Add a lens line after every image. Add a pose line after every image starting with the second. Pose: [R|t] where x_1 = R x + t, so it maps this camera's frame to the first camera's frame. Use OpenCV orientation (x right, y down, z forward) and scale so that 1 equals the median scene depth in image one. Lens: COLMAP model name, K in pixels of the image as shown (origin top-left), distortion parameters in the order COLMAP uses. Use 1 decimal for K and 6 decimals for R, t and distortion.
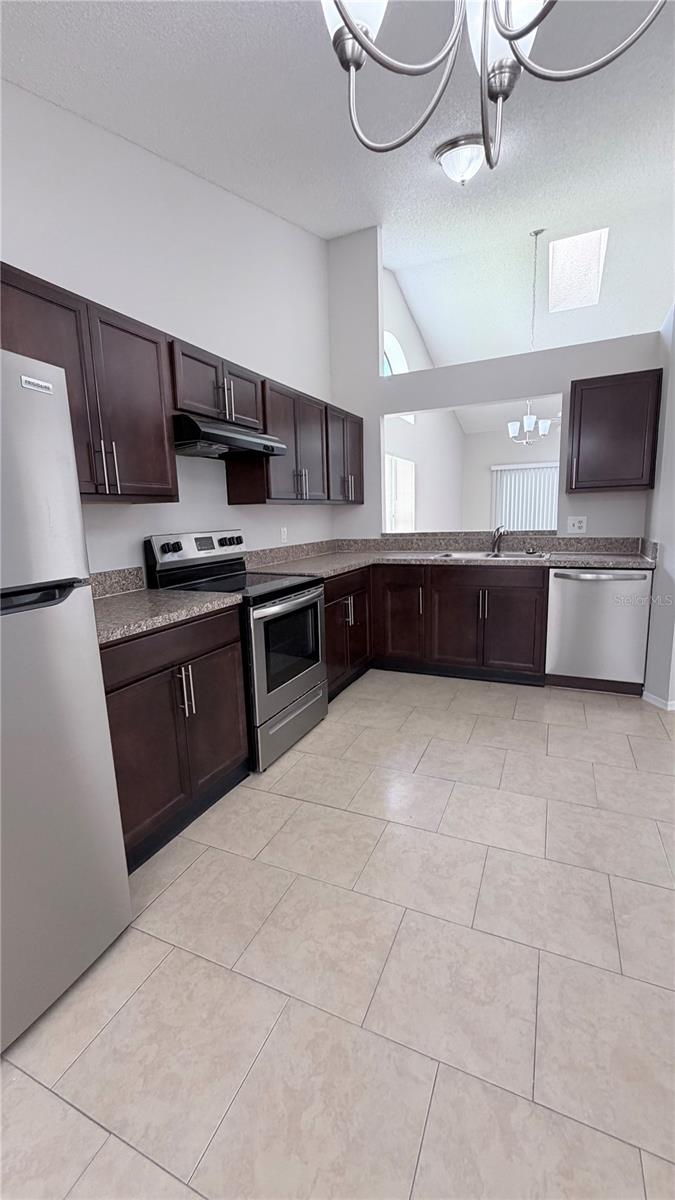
lens RADIAL K [[479.6, 0, 336.6], [0, 479.6, 596.3], [0, 0, 1]] dist [-0.000323, 0.000105]
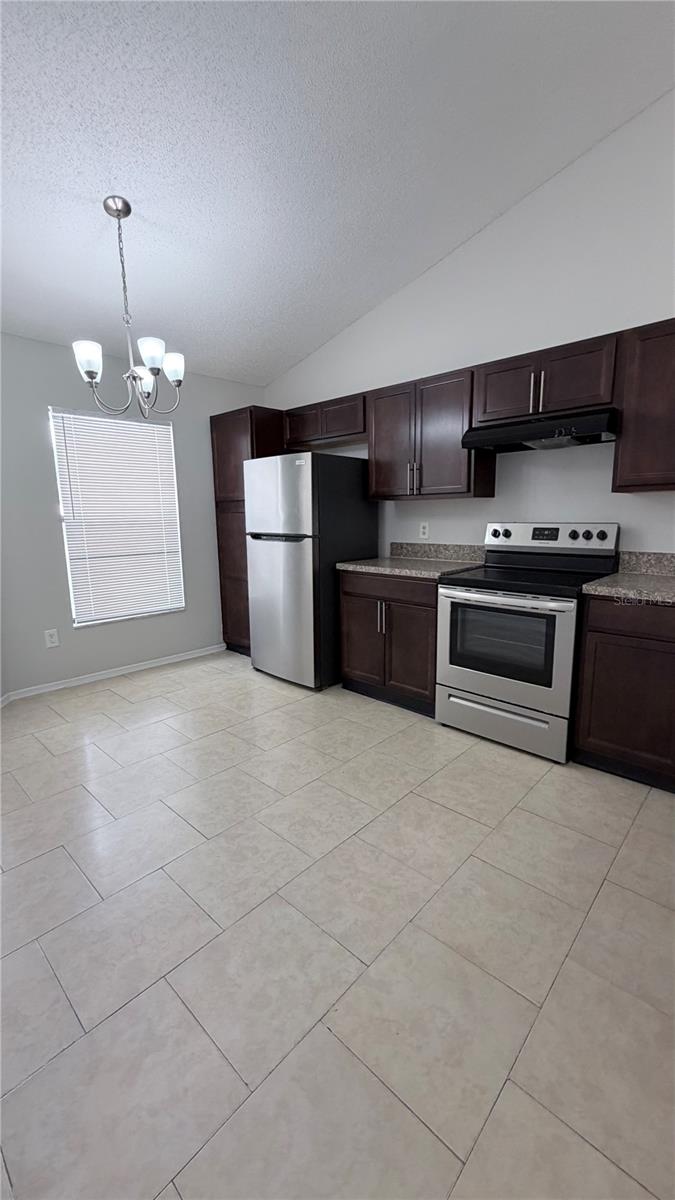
lens RADIAL K [[479.6, 0, 336.6], [0, 479.6, 596.3], [0, 0, 1]] dist [-0.000323, 0.000105]
pose [[-0.319376, 0.195415, -0.927260, 1.006141], [-0.139341, 0.958187, 0.249925, -0.208980], [0.937328, 0.209025, -0.278793, 1.059546]]
